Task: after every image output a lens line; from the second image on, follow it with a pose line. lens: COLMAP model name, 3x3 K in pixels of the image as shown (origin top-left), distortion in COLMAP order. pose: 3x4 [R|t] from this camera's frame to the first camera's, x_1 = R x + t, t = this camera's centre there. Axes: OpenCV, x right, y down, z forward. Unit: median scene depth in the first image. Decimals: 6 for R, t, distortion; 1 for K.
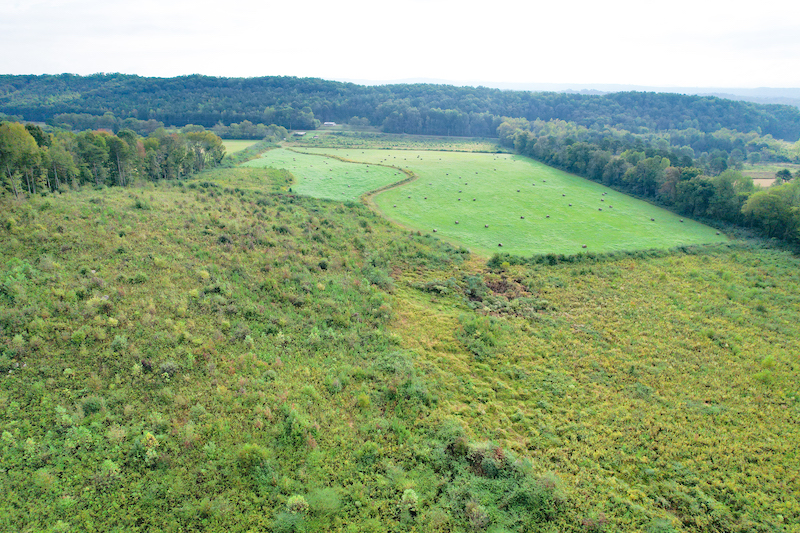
lens RADIAL K [[506.3, 0, 400.0], [0, 506.3, 266.5], [0, 0, 1]] dist [-0.082128, 0.070009]
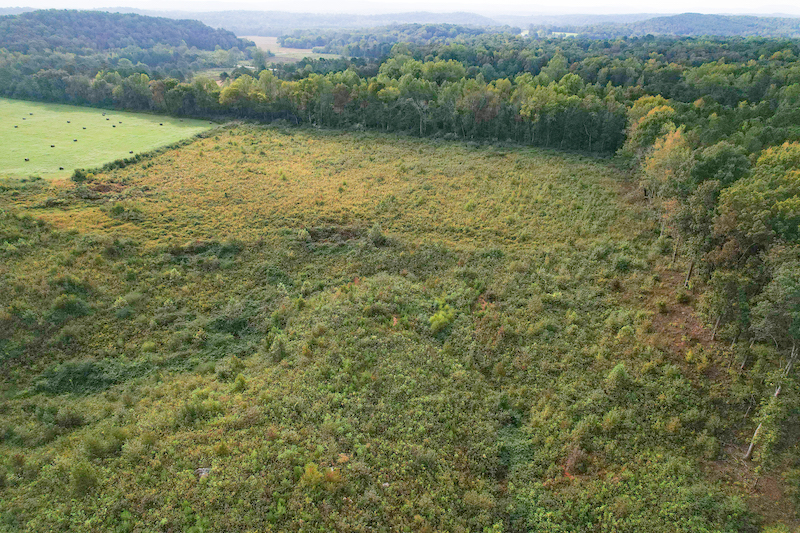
lens RADIAL K [[506.3, 0, 400.0], [0, 506.3, 266.5], [0, 0, 1]] dist [-0.082128, 0.070009]
pose [[0.525526, -0.400733, 0.750490, -0.347577], [0.285590, 0.914030, 0.288075, 0.060468], [-0.801412, 0.062942, 0.594792, -0.277087]]
